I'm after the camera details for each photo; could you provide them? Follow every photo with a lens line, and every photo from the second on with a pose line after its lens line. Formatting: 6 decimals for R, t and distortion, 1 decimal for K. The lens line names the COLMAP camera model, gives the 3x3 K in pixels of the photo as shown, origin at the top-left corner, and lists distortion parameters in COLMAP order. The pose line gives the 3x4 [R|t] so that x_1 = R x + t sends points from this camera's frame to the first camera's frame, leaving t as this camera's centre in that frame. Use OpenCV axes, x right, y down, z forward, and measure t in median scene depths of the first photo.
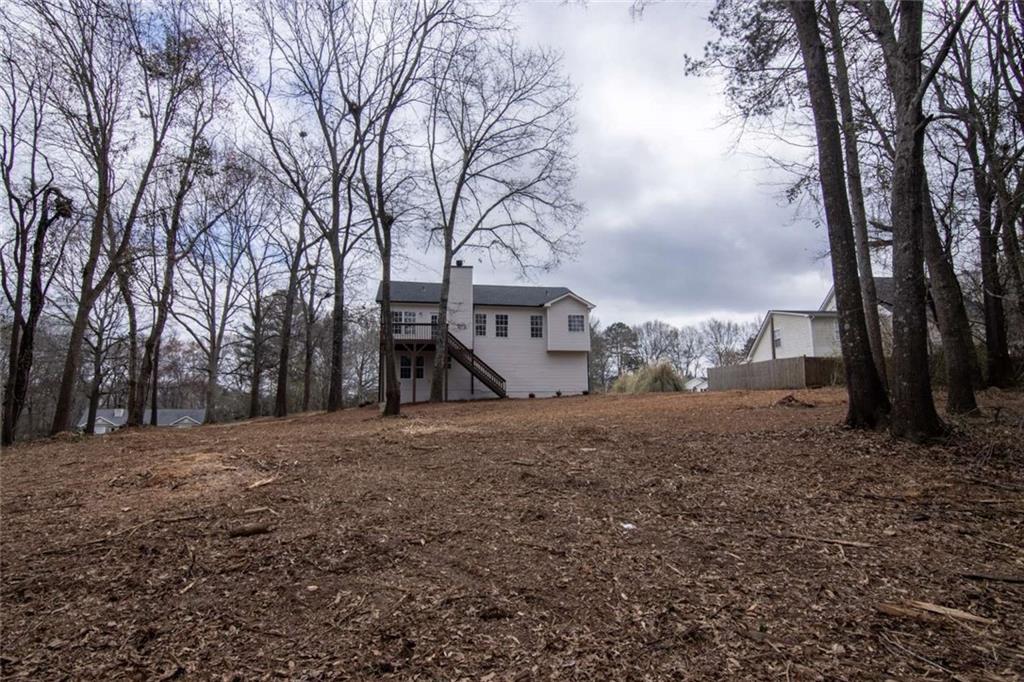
lens RADIAL K [[530.7, 0, 512.0], [0, 530.7, 341.0], [0, 0, 1]] dist [-0.002094, -0.017183]
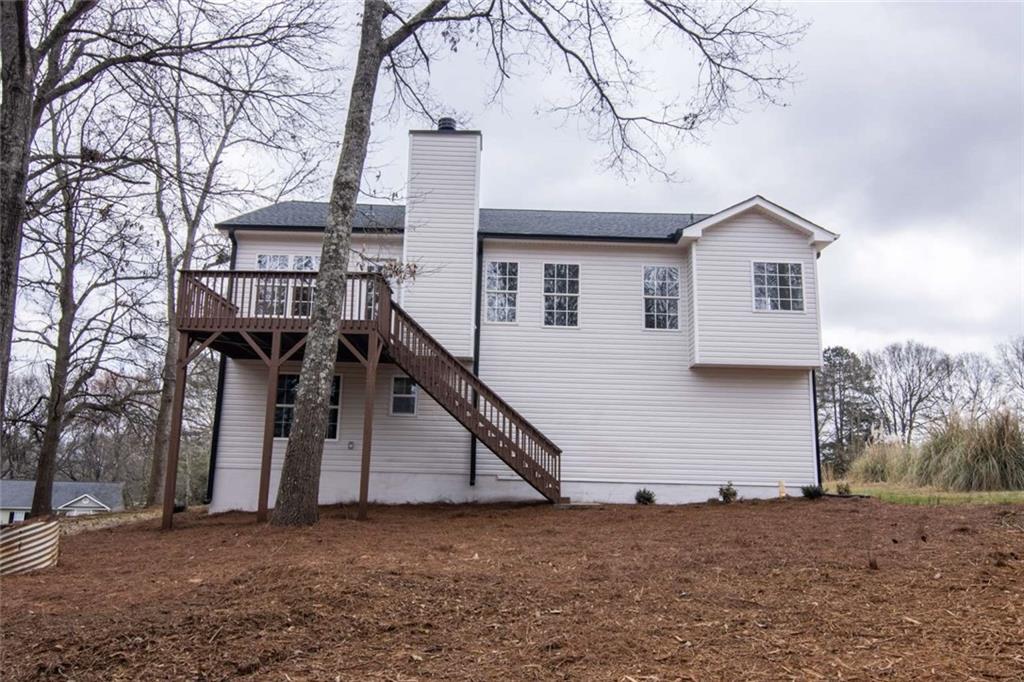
lens RADIAL K [[733.3, 0, 512.0], [0, 733.3, 341.0], [0, 0, 1]] dist [0.002735, -0.059575]
pose [[0.981112, 0.000032, -0.193443, 0.043549], [-0.012357, 0.997968, -0.062511, 0.033682], [0.193048, 0.063720, 0.979118, 0.507809]]
